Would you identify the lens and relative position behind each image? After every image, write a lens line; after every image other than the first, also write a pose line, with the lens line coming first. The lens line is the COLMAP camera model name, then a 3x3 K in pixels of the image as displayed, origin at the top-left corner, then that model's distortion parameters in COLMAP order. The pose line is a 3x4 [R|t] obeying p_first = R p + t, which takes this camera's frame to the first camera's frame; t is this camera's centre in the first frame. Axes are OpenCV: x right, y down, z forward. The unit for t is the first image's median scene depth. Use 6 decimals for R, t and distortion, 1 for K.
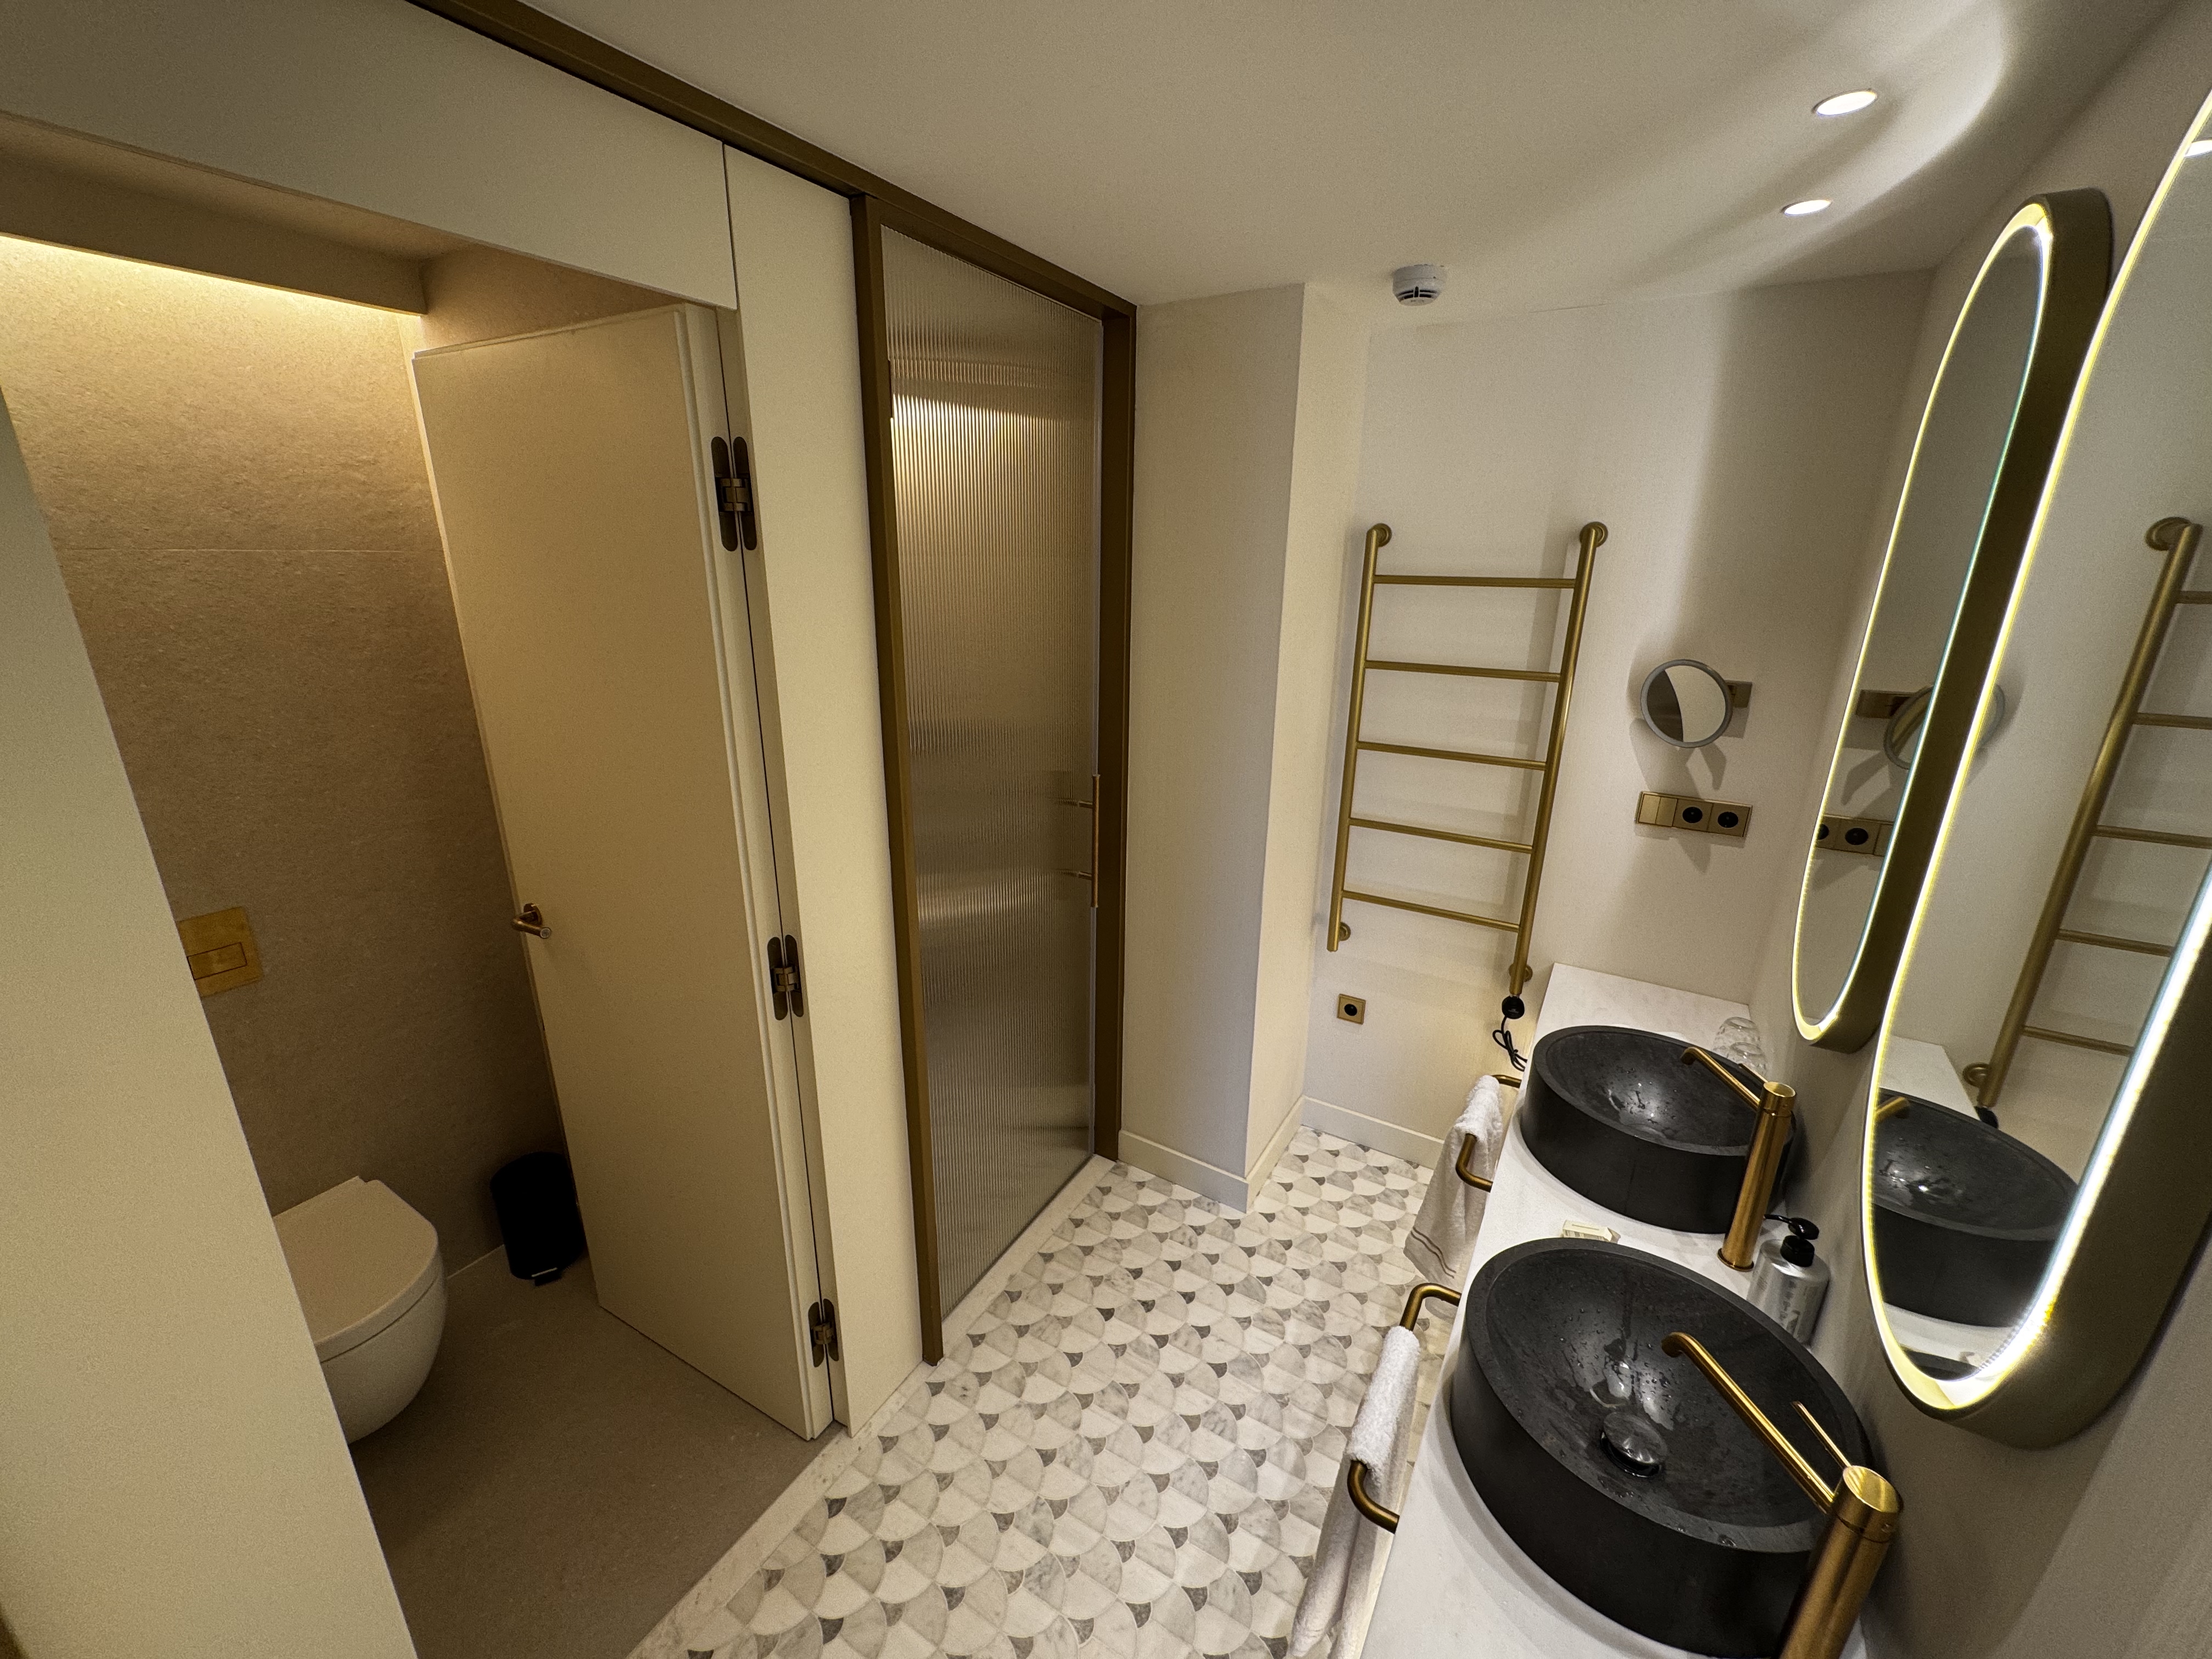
lens RADIAL K [[882.0, 0, 1100.6], [0, 882.0, 833.7], [0, 0, 1]] dist [-0.000111, 0.000027]
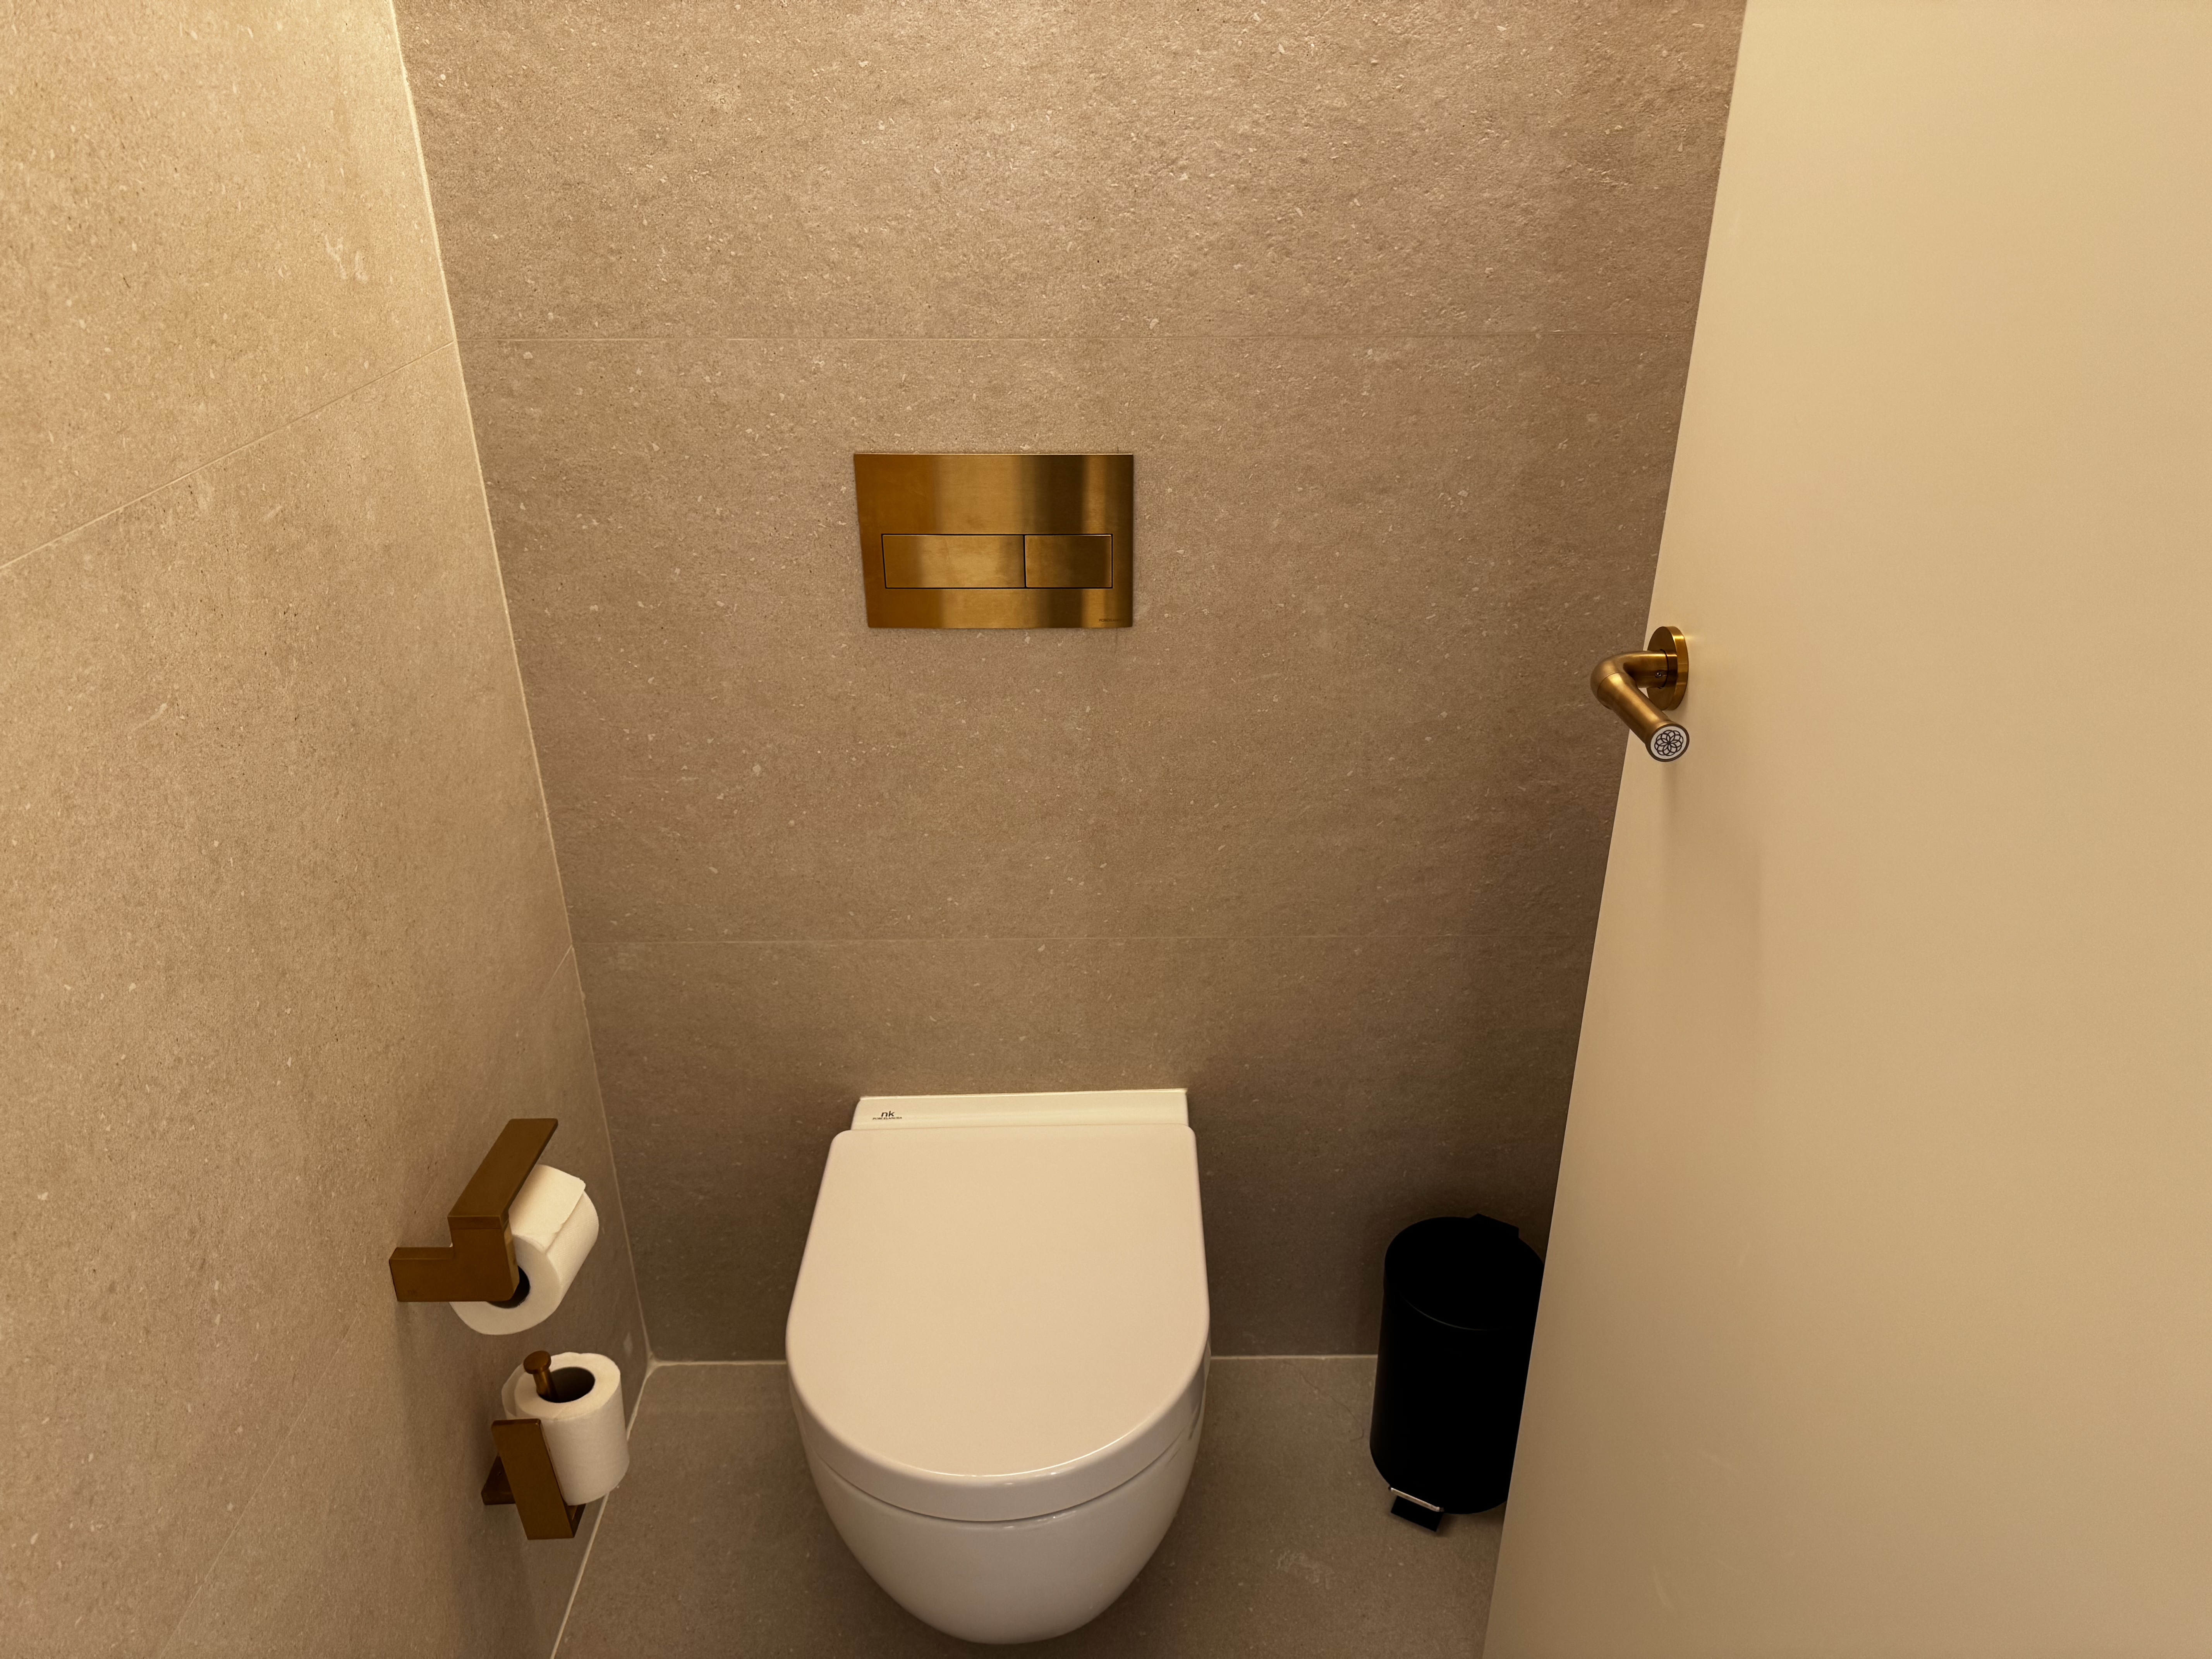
lens RADIAL K [[1587.9, 0, 1103.7], [0, 1587.9, 832.1], [0, 0, 1]] dist [0.060359, -0.030572]
pose [[0.529132, 0.373674, -0.761831, -0.310519], [-0.246724, 0.926777, 0.283215, 0.037193], [0.811878, 0.038104, 0.582582, 0.530052]]
